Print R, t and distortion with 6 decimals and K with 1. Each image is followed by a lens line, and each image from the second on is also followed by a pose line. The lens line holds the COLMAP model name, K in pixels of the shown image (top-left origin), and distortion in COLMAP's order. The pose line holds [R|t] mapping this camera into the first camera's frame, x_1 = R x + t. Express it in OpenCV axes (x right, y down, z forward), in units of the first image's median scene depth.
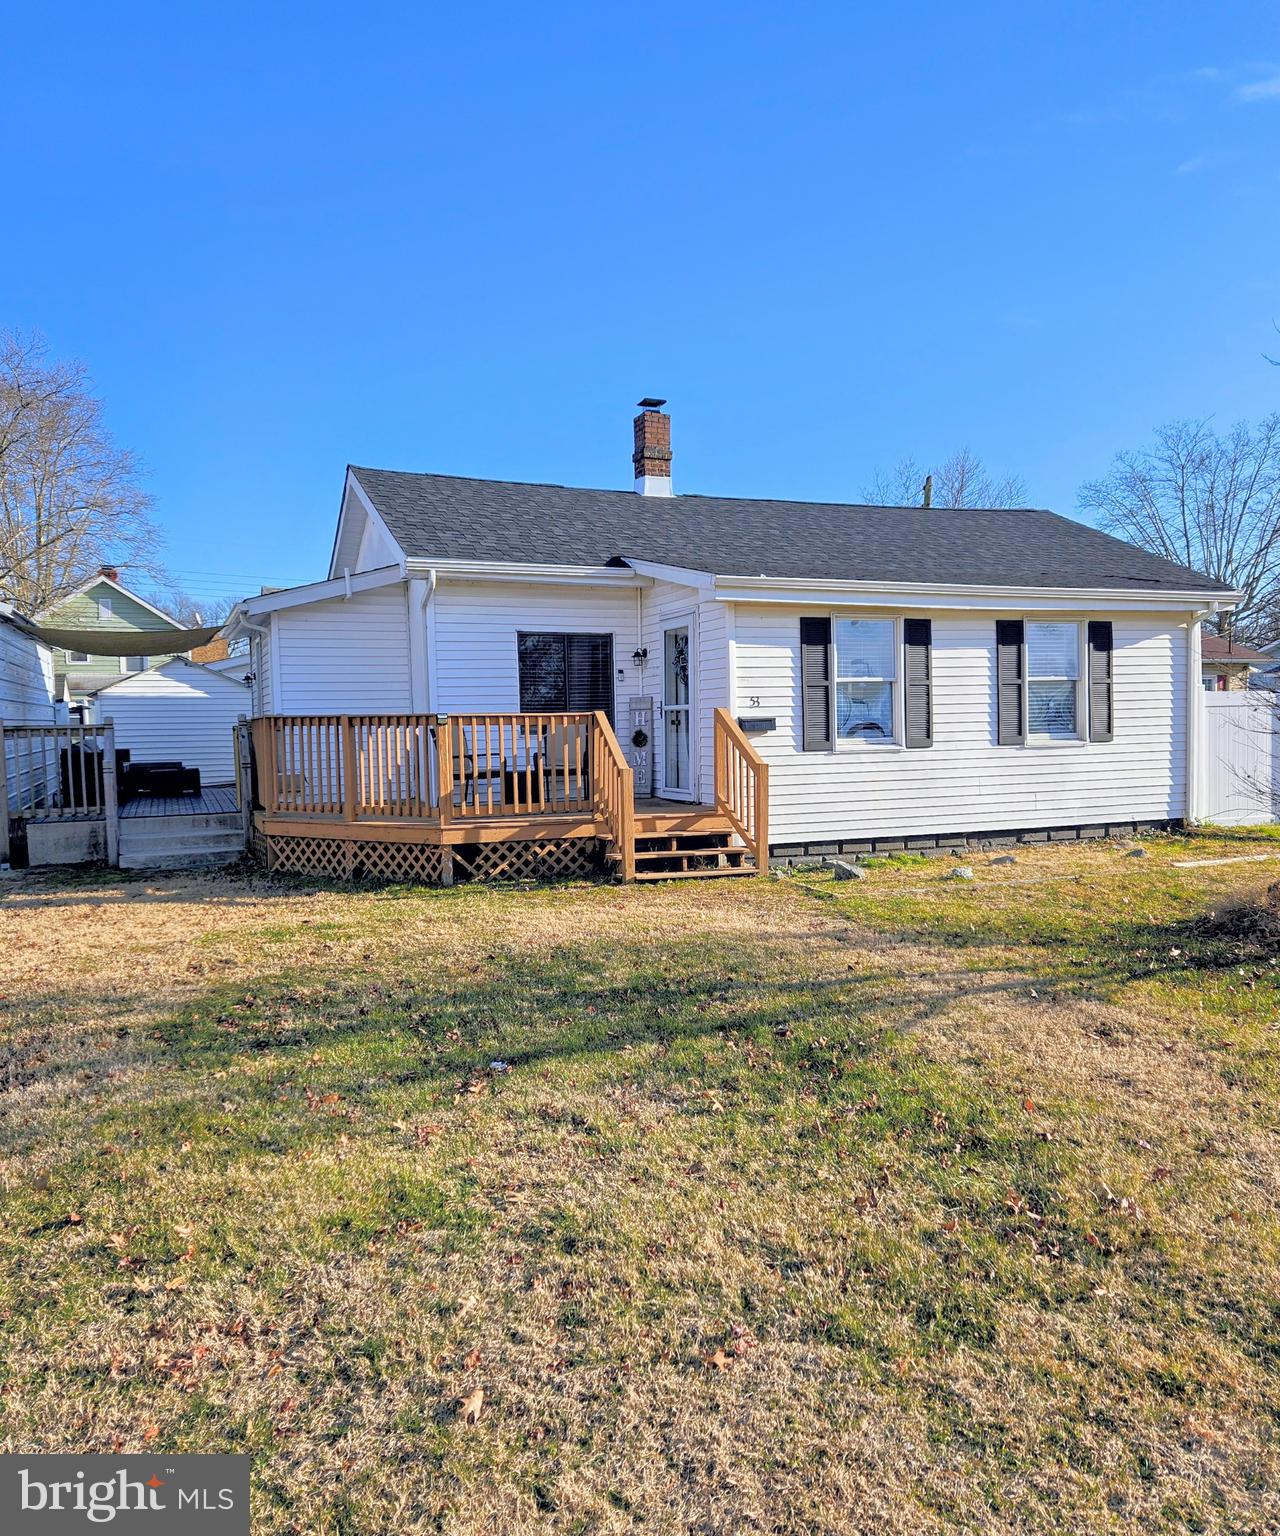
lens RADIAL K [[1157.0, 0, 640.0], [0, 1157.0, 768.0], [0, 0, 1]] dist [0.000629, -0.000044]
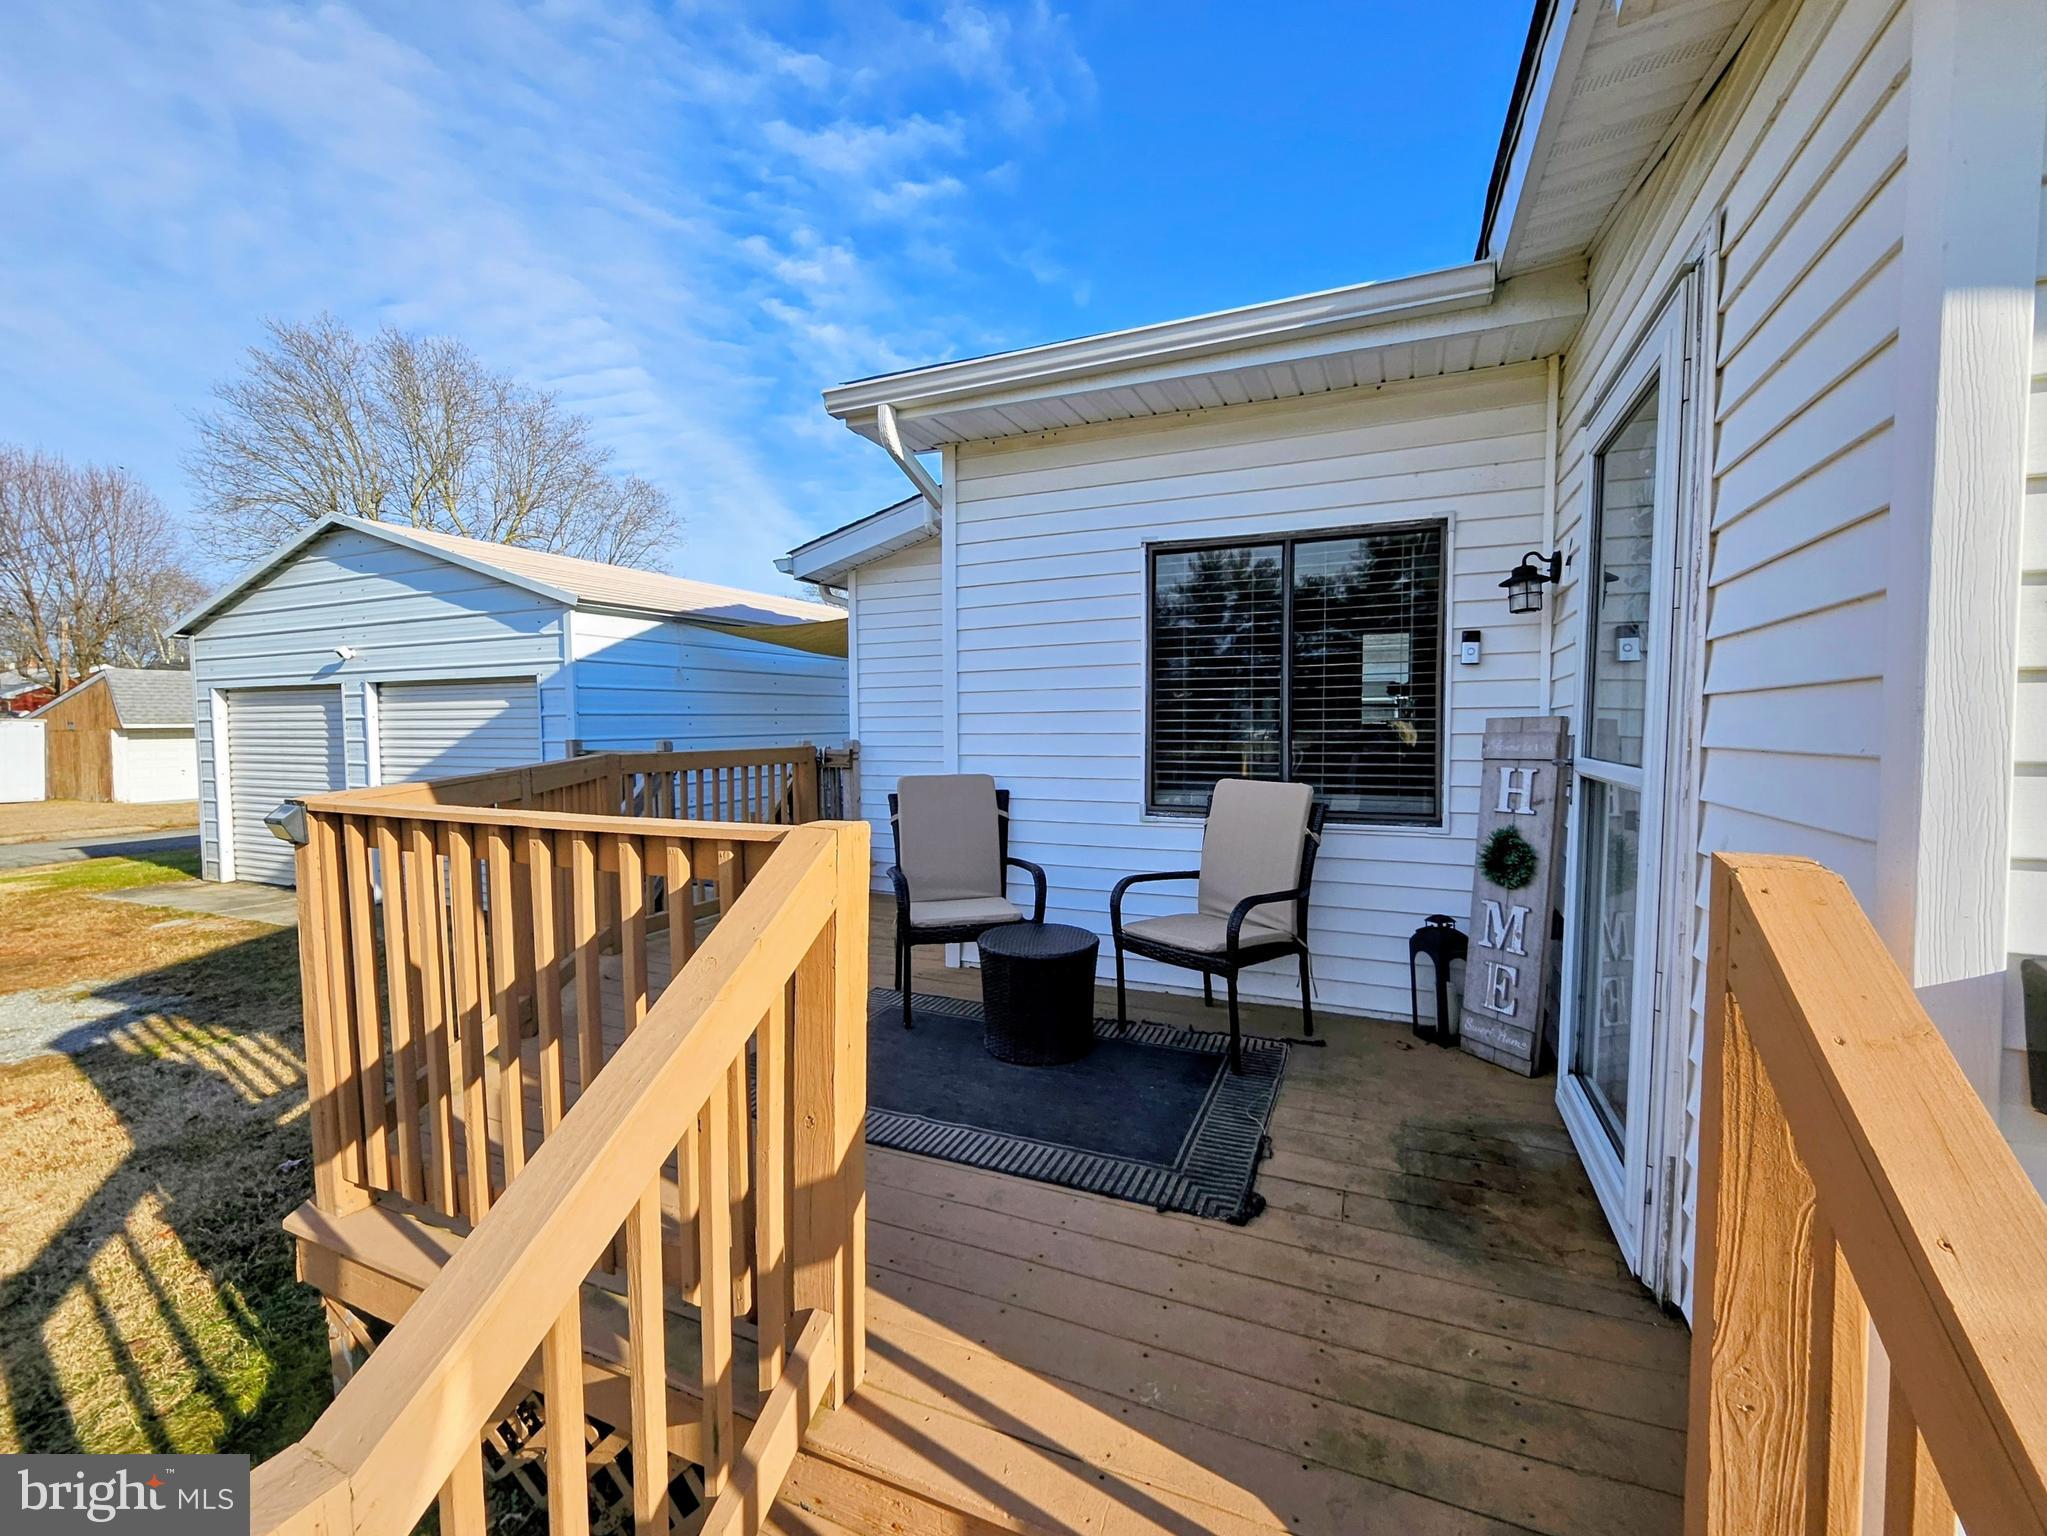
lens RADIAL K [[837.2, 0, 1023.9], [0, 837.2, 765.8], [0, 0, 1]] dist [0.002685, -0.000344]
pose [[0.700590, 0.048332, -0.711926, 0.066712], [-0.038304, 0.998812, 0.030115, -0.052474], [0.712536, 0.006171, 0.701609, 0.789664]]
